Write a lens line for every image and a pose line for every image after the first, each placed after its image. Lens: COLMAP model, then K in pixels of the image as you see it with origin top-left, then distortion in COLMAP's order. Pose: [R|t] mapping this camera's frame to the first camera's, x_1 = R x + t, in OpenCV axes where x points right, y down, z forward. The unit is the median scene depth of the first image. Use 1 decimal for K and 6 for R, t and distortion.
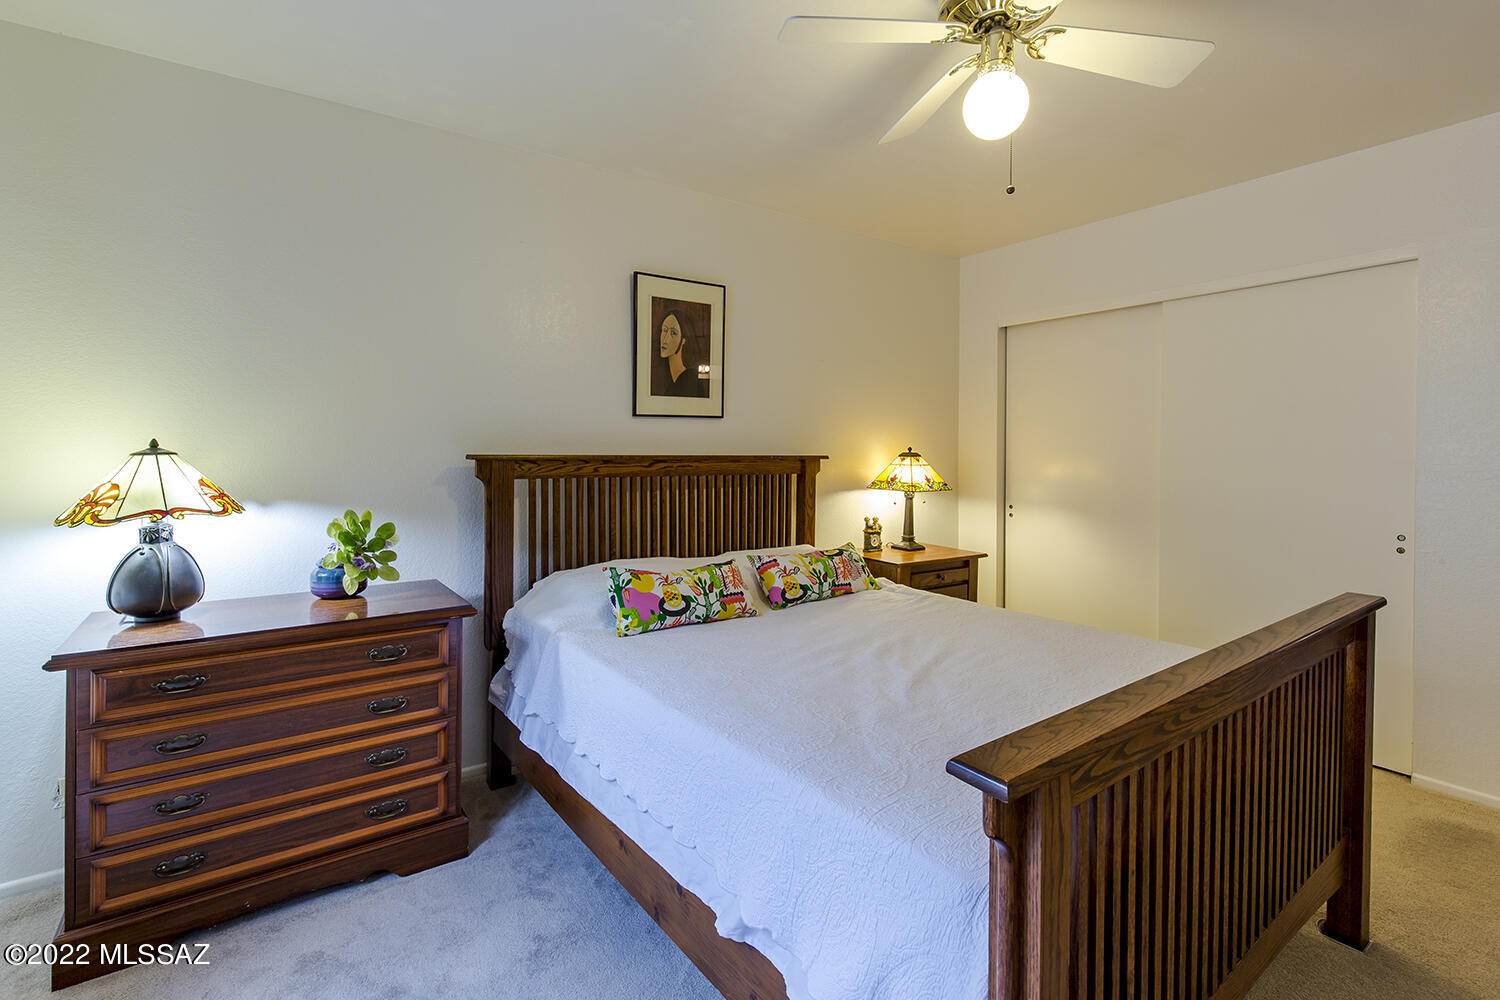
lens RADIAL K [[687.0, 0, 736.7], [0, 687.0, 459.3], [0, 0, 1]] dist [0.010208, -0.000322]
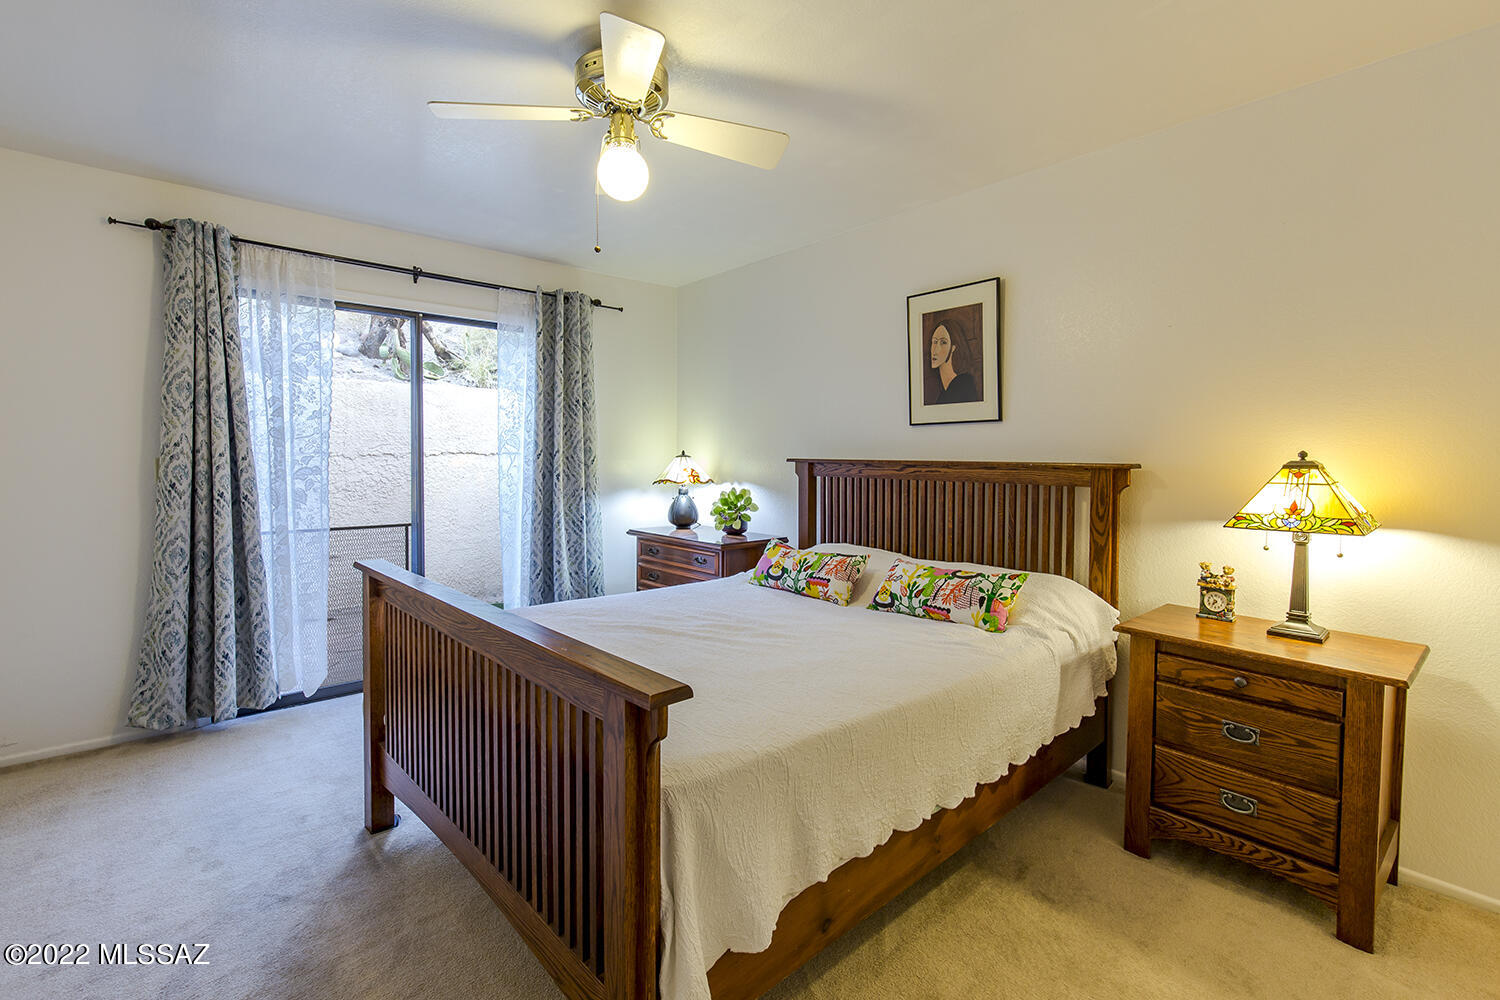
lens RADIAL K [[687.0, 0, 751.3], [0, 687.0, 475.3], [0, 0, 1]] dist [0.010208, -0.000322]
pose [[0.113876, 0.026267, -0.993148, 0.914247], [-0.022035, 0.999471, 0.023908, -0.002712], [0.993251, 0.019161, 0.114395, 0.603610]]
